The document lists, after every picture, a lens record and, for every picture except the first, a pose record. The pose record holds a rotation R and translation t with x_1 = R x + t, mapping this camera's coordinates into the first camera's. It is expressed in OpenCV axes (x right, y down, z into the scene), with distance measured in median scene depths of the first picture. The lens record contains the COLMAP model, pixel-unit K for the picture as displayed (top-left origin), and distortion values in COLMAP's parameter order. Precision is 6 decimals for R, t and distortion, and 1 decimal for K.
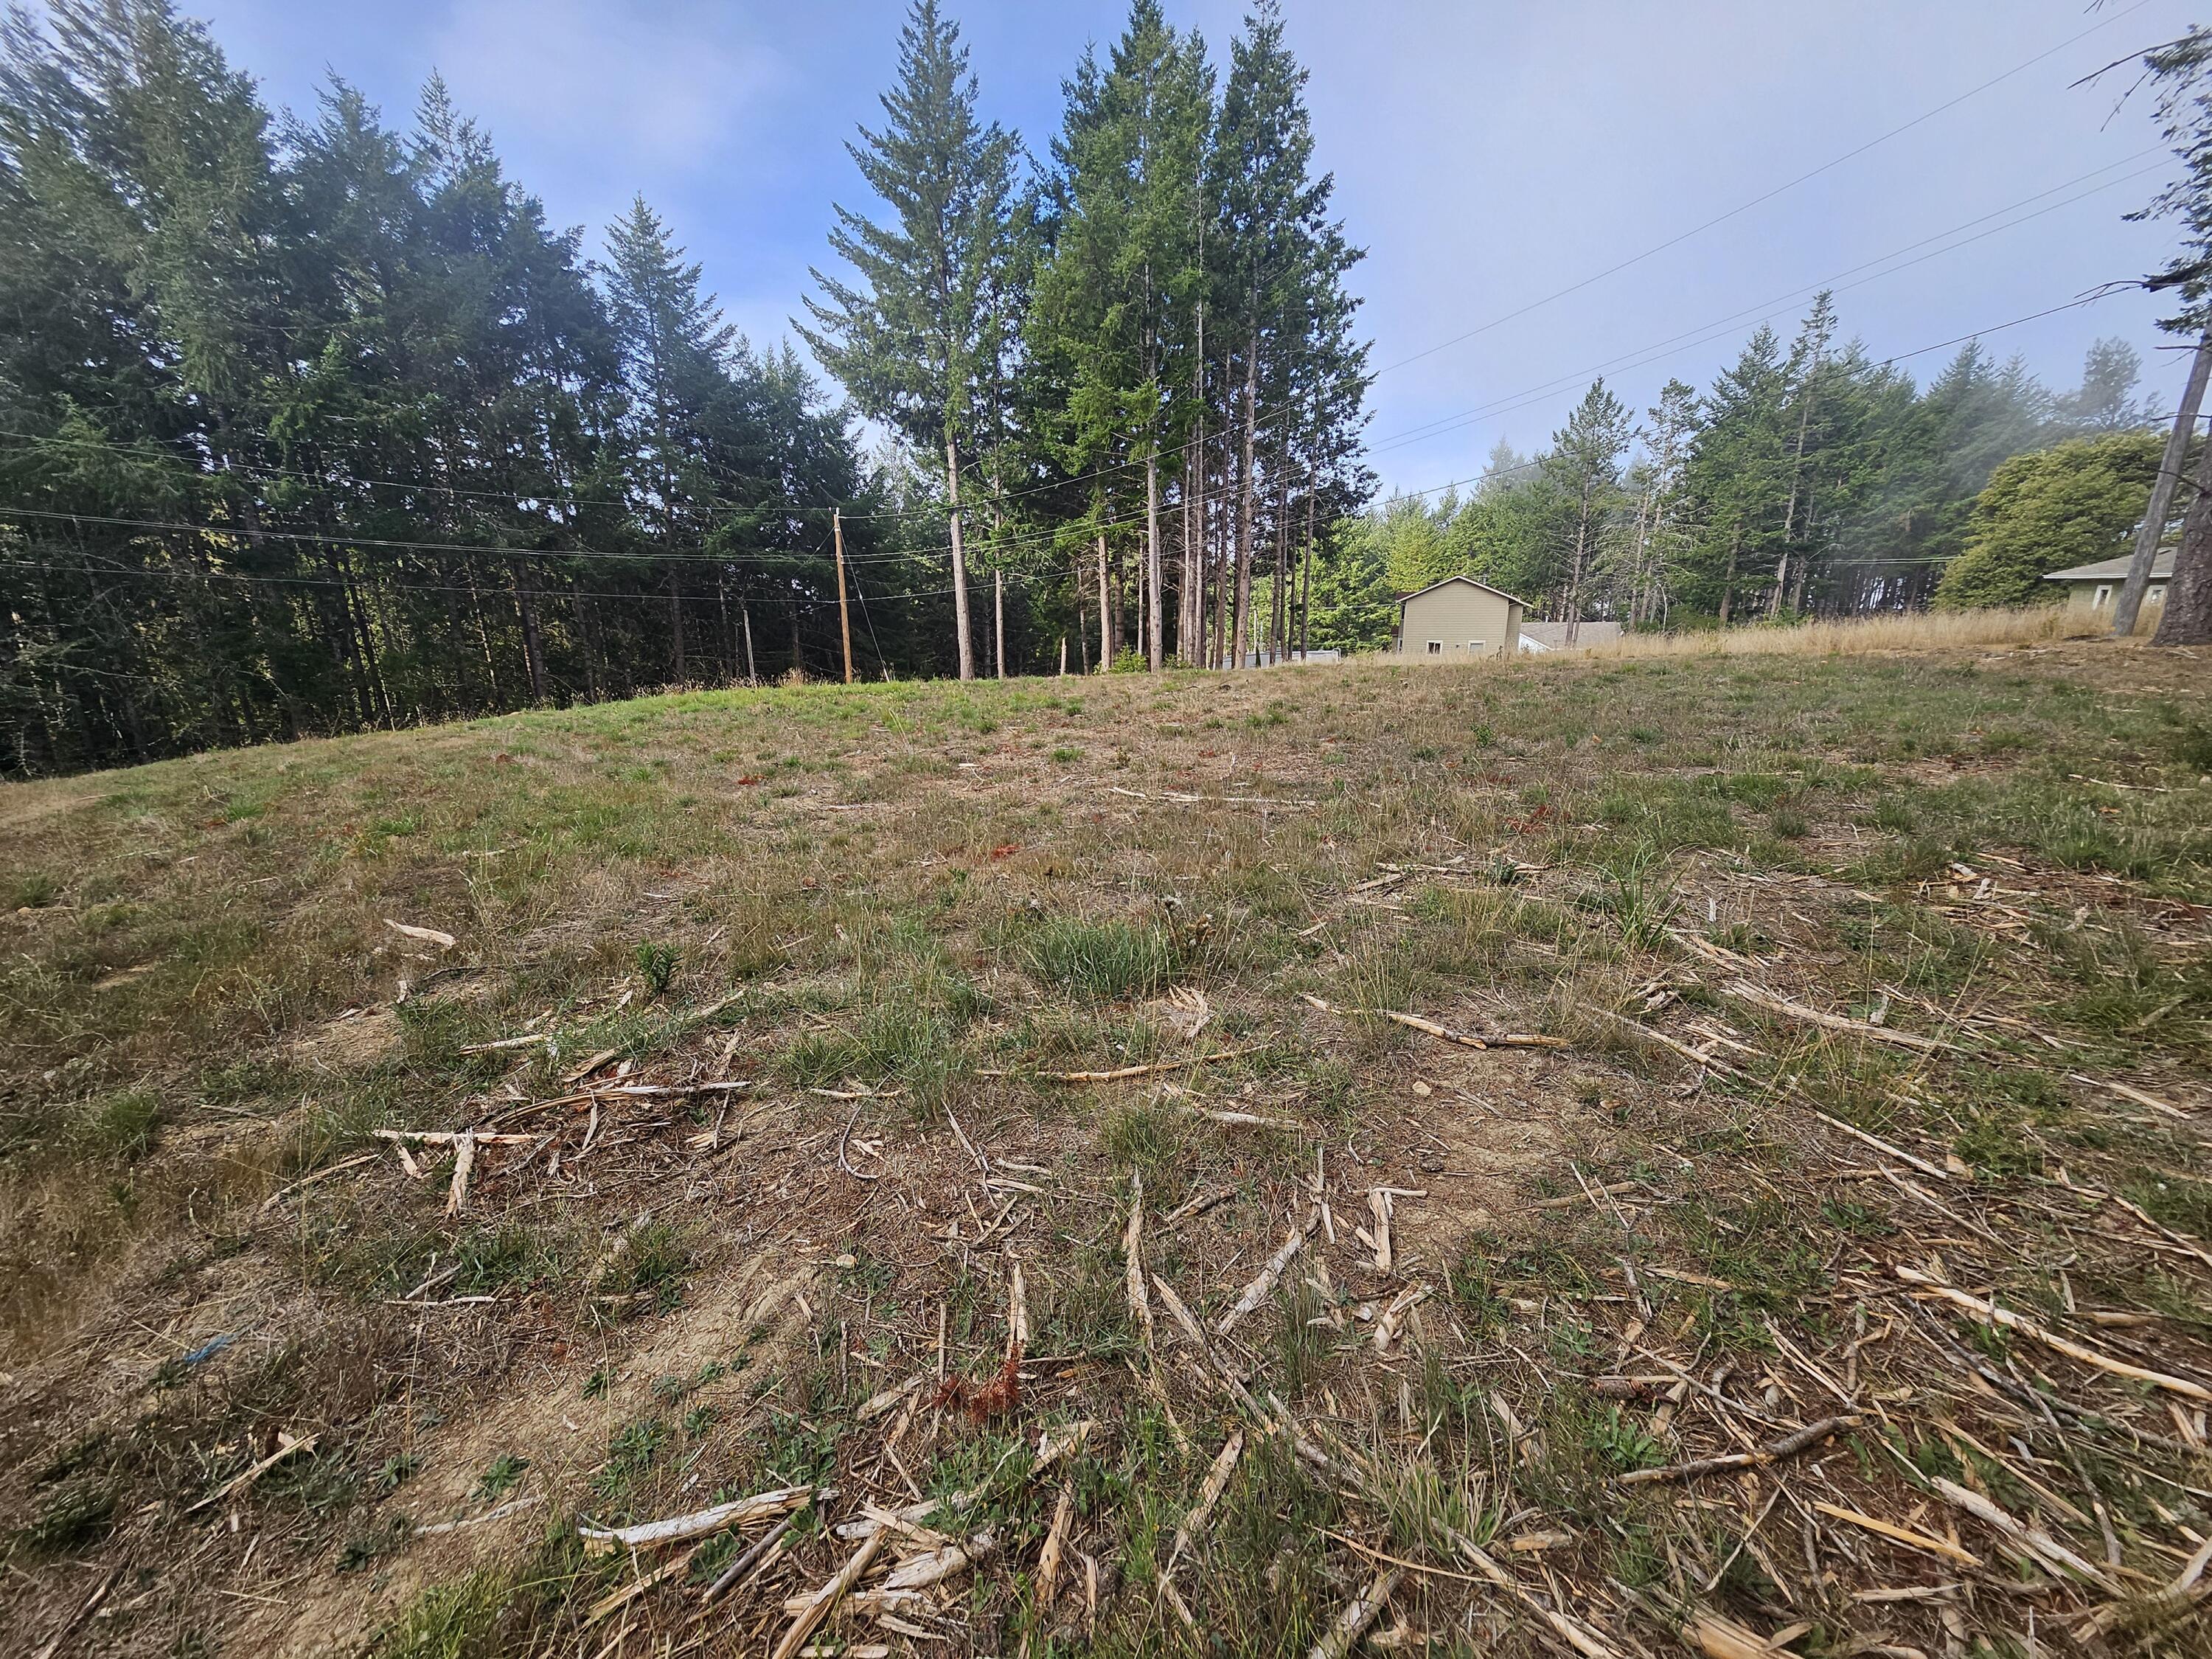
lens RADIAL K [[881.5, 0, 1110.1], [0, 881.5, 846.6], [0, 0, 1]] dist [0.007028, -0.002894]
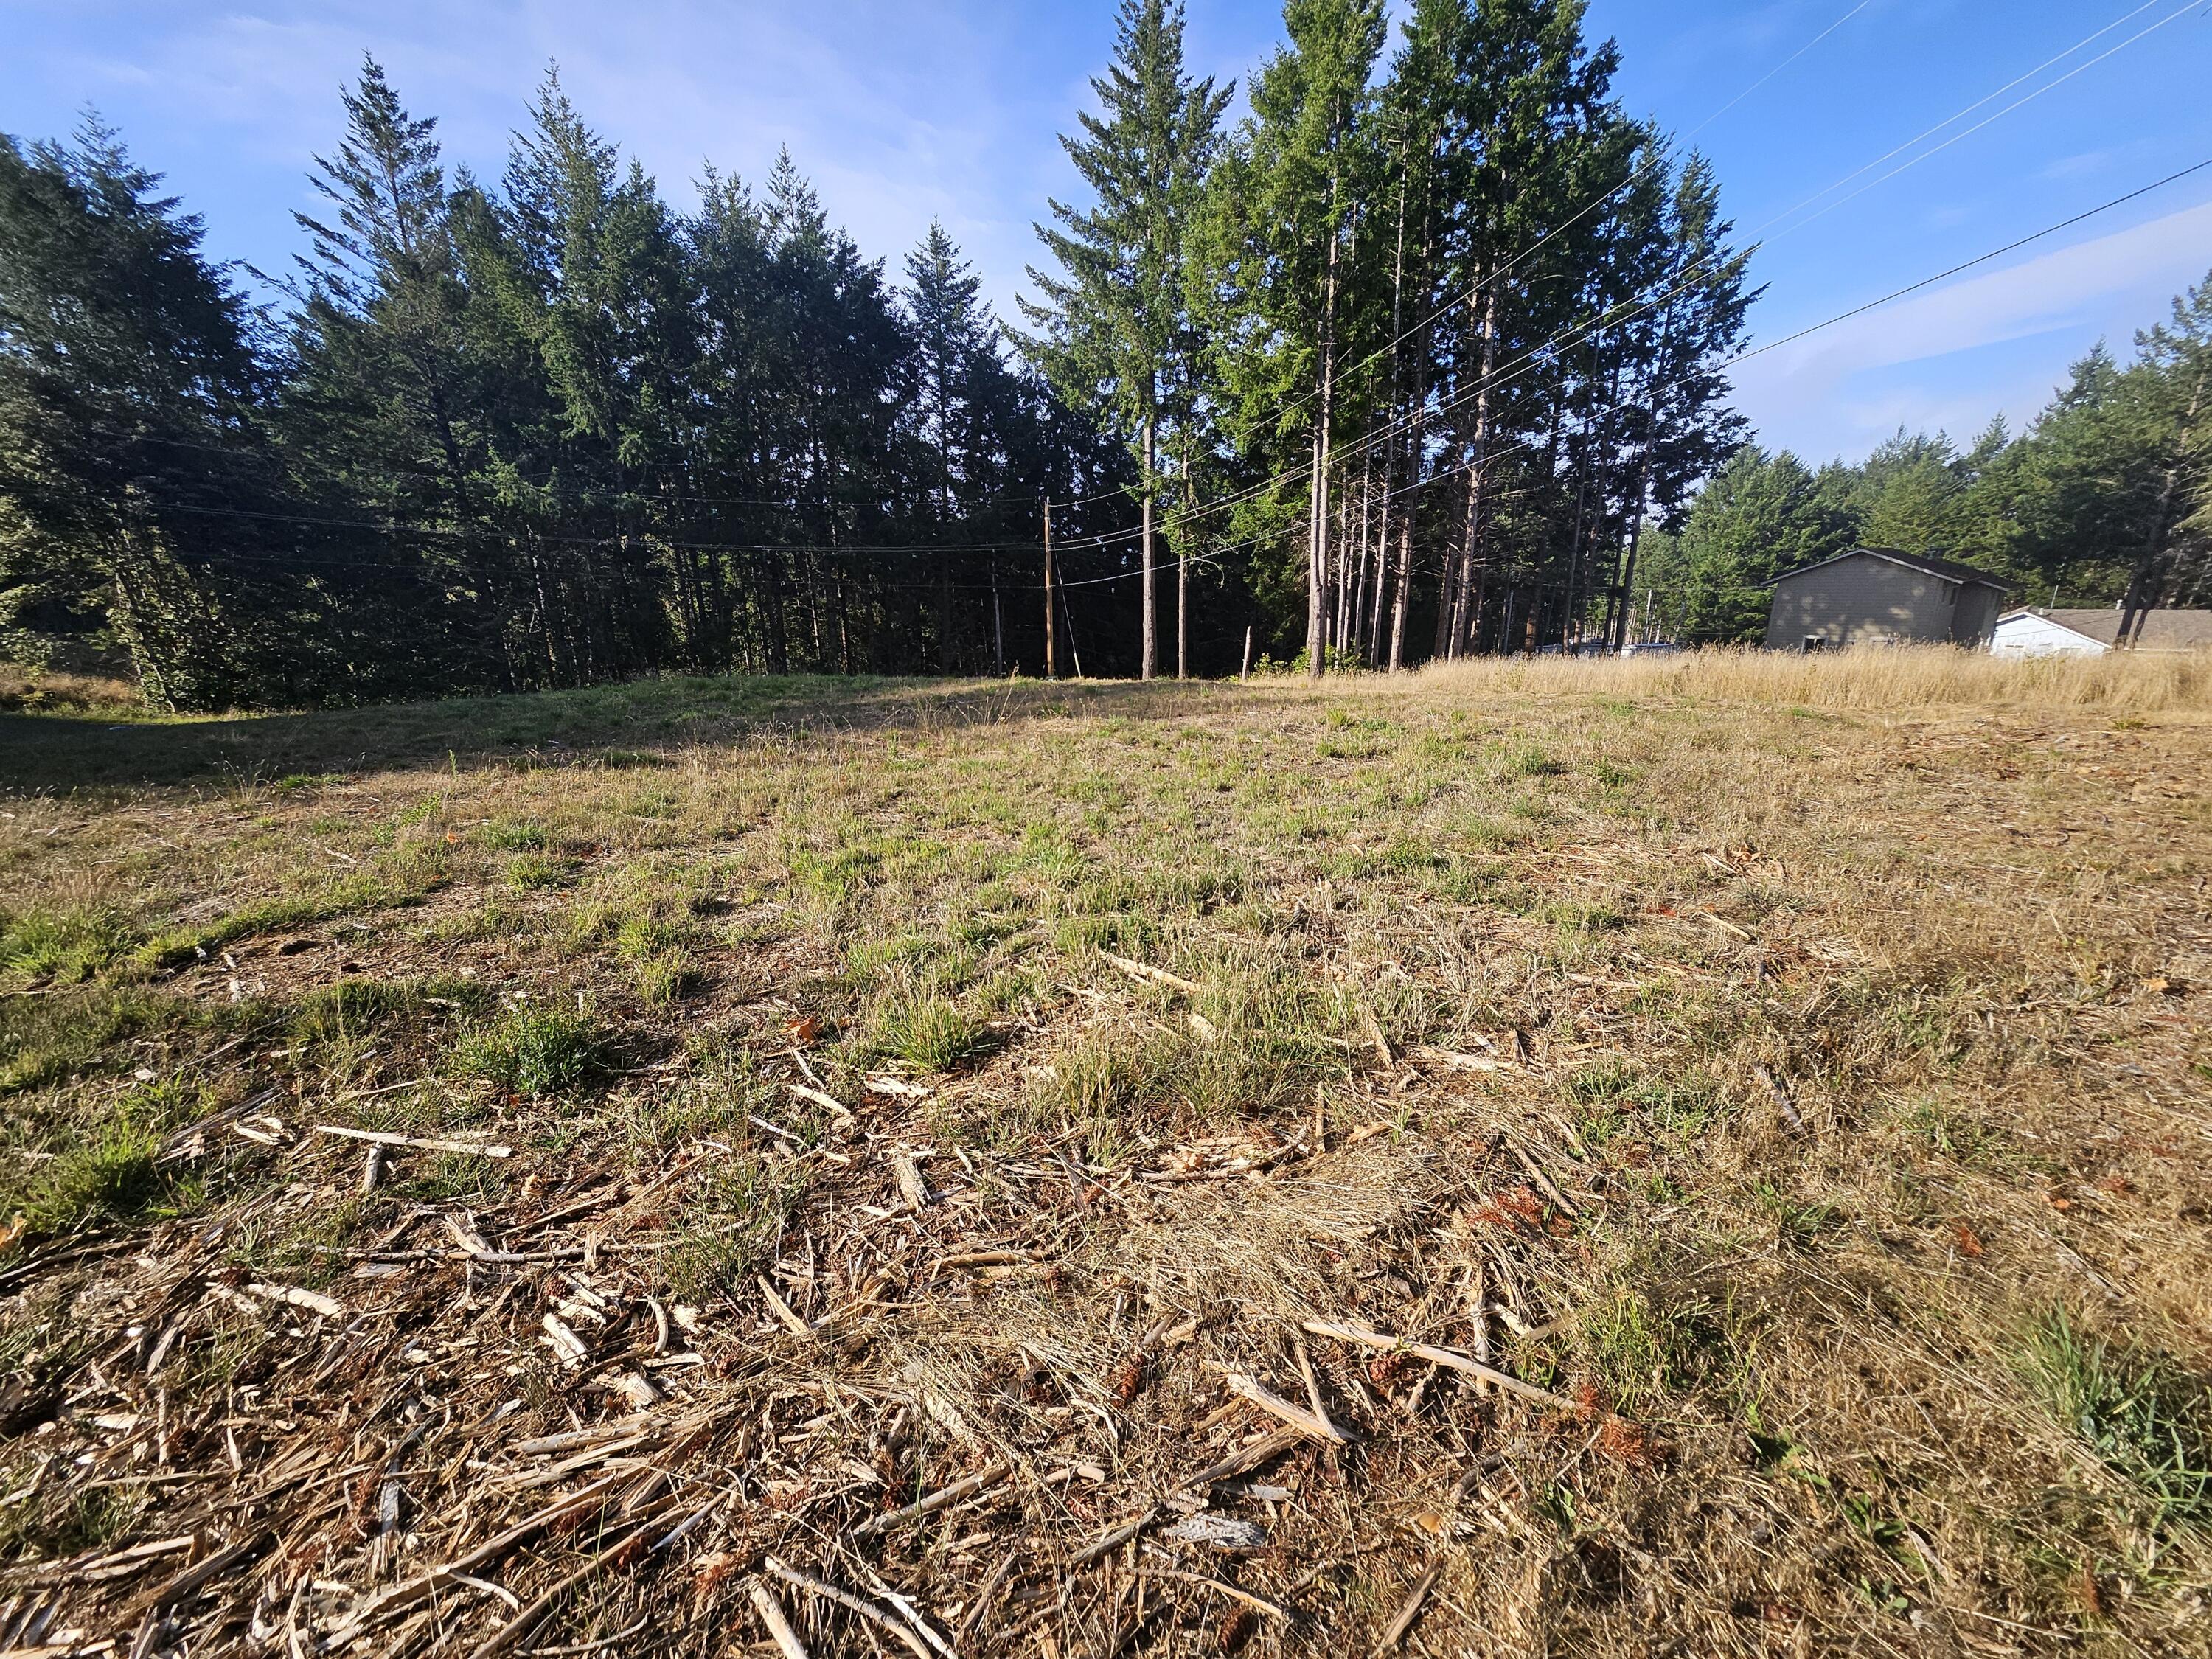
lens RADIAL K [[881.5, 0, 1173.5], [0, 881.5, 843.3], [0, 0, 1]] dist [0.007028, -0.002894]
pose [[0.899785, 0.123361, -0.418532, 0.304414], [-0.112900, 0.992359, 0.049775, -0.046040], [0.421474, 0.002465, 0.906837, 0.118380]]
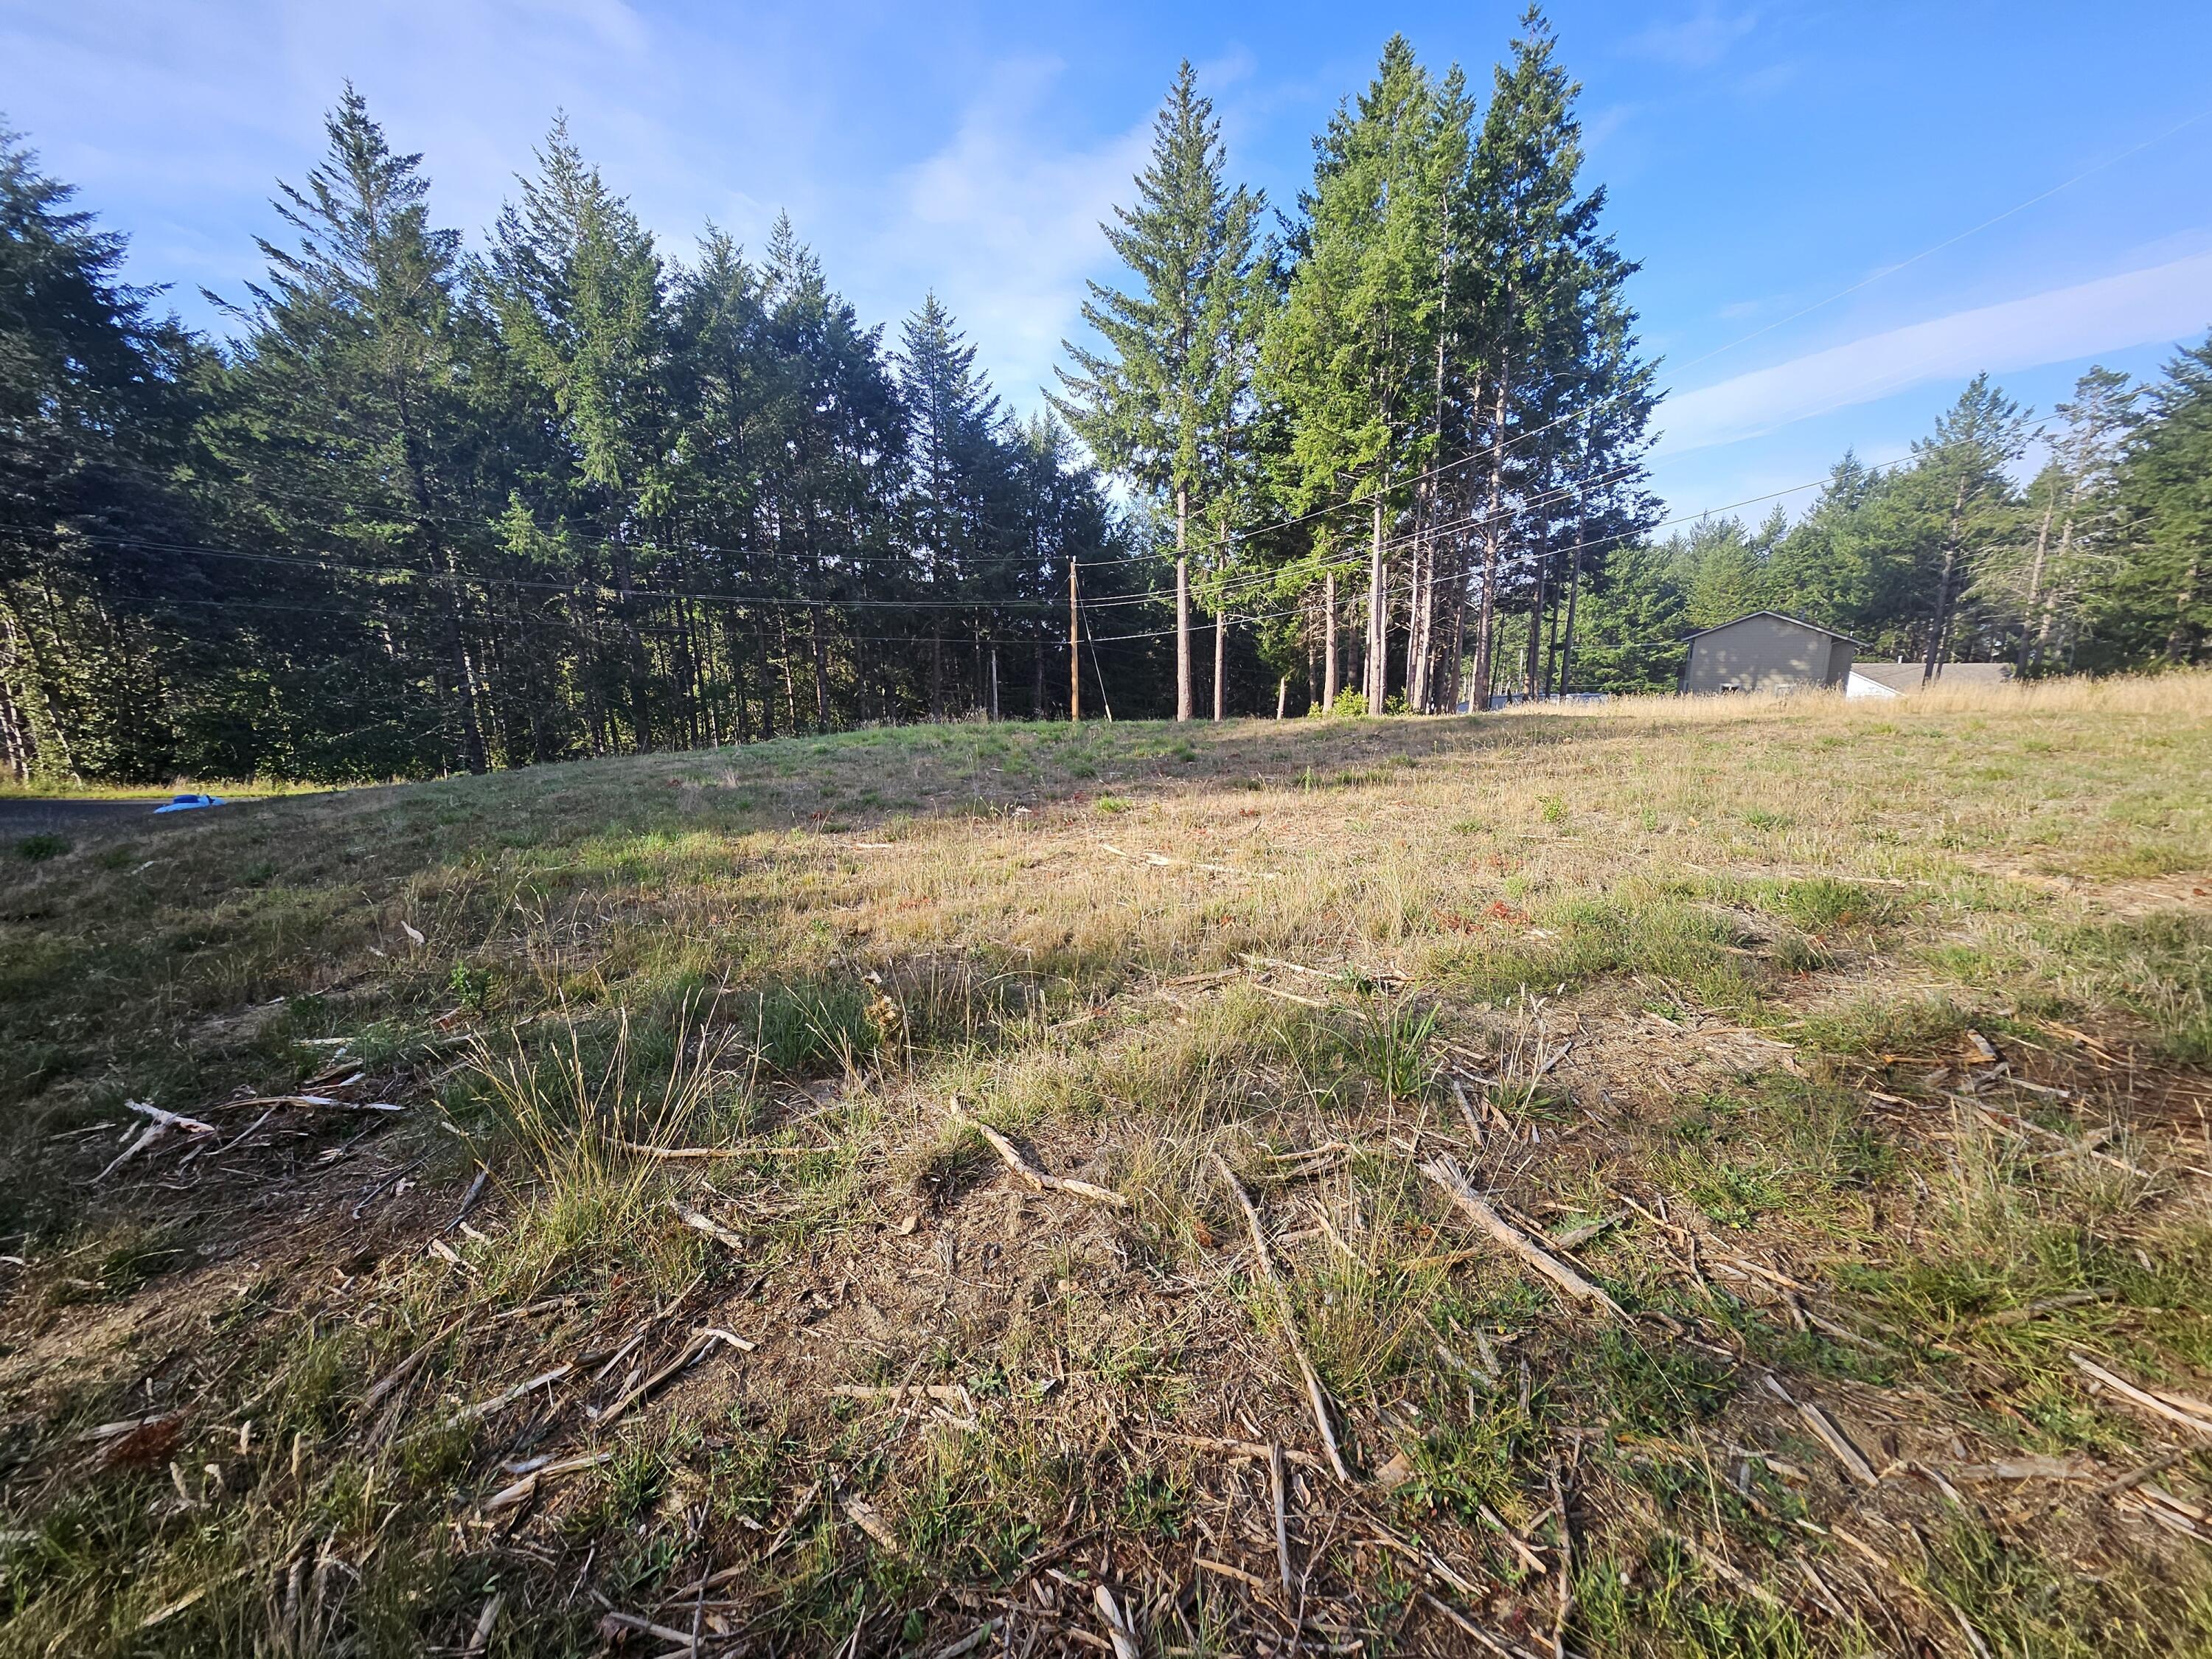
lens RADIAL K [[881.5, 0, 1121.3], [0, 881.5, 836.5], [0, 0, 1]] dist [0.007028, -0.002894]
pose [[0.959869, 0.058817, -0.274213, 0.056936], [-0.072504, 0.996564, -0.040039, -0.007293], [0.270916, 0.058314, 0.960835, 0.011092]]
